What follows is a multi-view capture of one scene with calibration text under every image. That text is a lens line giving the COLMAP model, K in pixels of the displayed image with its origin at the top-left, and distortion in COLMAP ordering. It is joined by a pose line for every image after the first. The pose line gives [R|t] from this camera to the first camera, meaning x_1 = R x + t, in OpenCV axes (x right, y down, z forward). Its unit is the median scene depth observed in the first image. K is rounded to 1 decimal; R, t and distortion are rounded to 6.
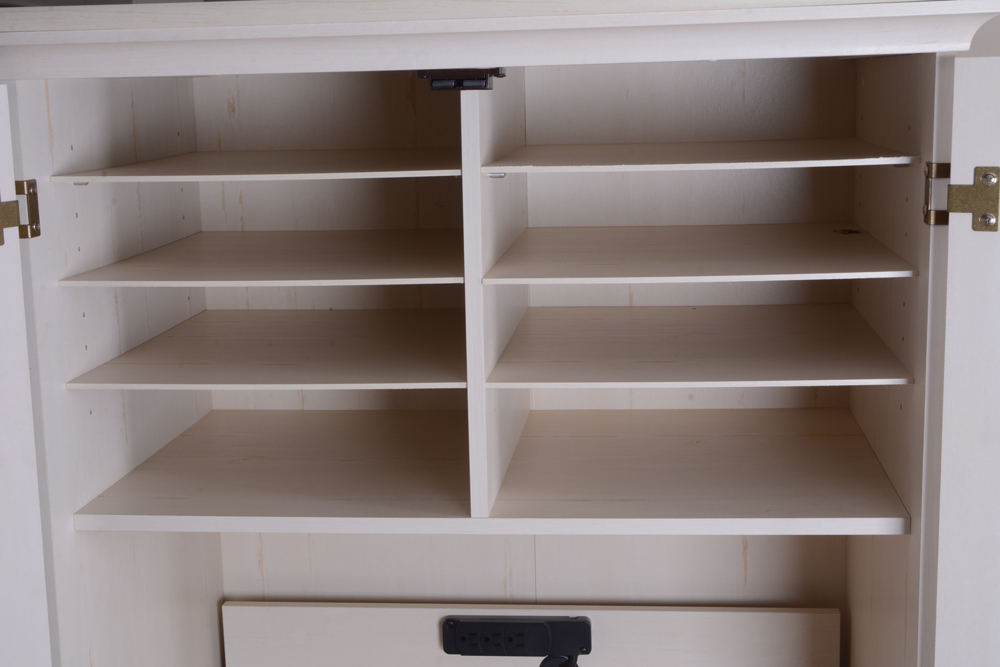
lens RADIAL K [[1504.6, 0, 500.0], [0, 1504.6, 333.5], [0, 0, 1]] dist [0.024674, 0.013115]
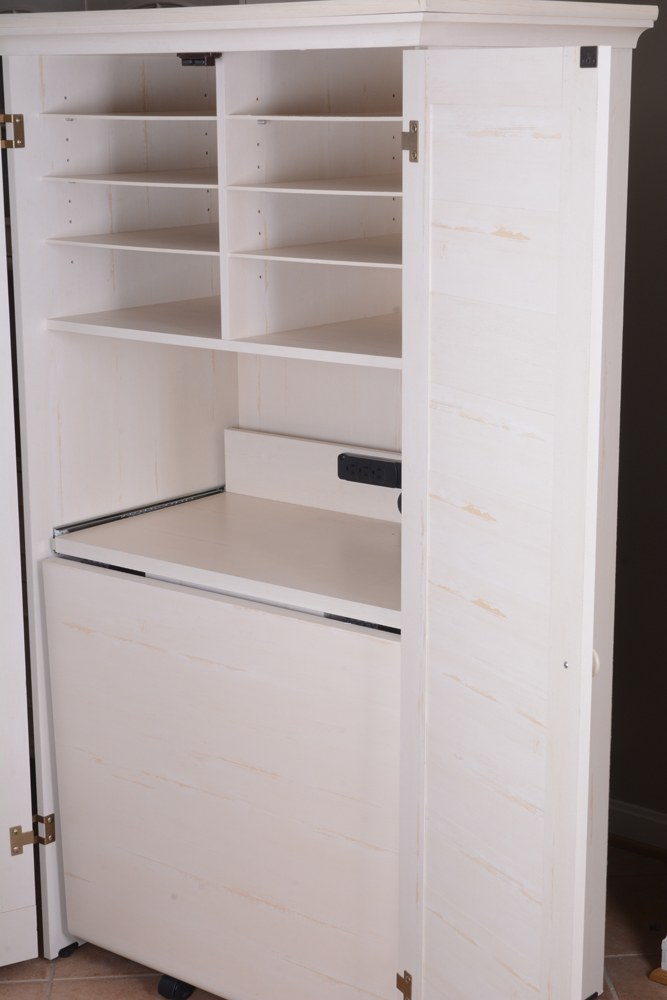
lens RADIAL K [[1862.8, 0, 333.5], [0, 1862.8, 500.0], [0, 0, 1]] dist [0.024244, -0.065159]
pose [[0.835589, 0.142053, -0.530671, 1.145936], [-0.107974, 0.989615, 0.094891, 0.090490], [0.538640, -0.021991, 0.842249, -0.594532]]
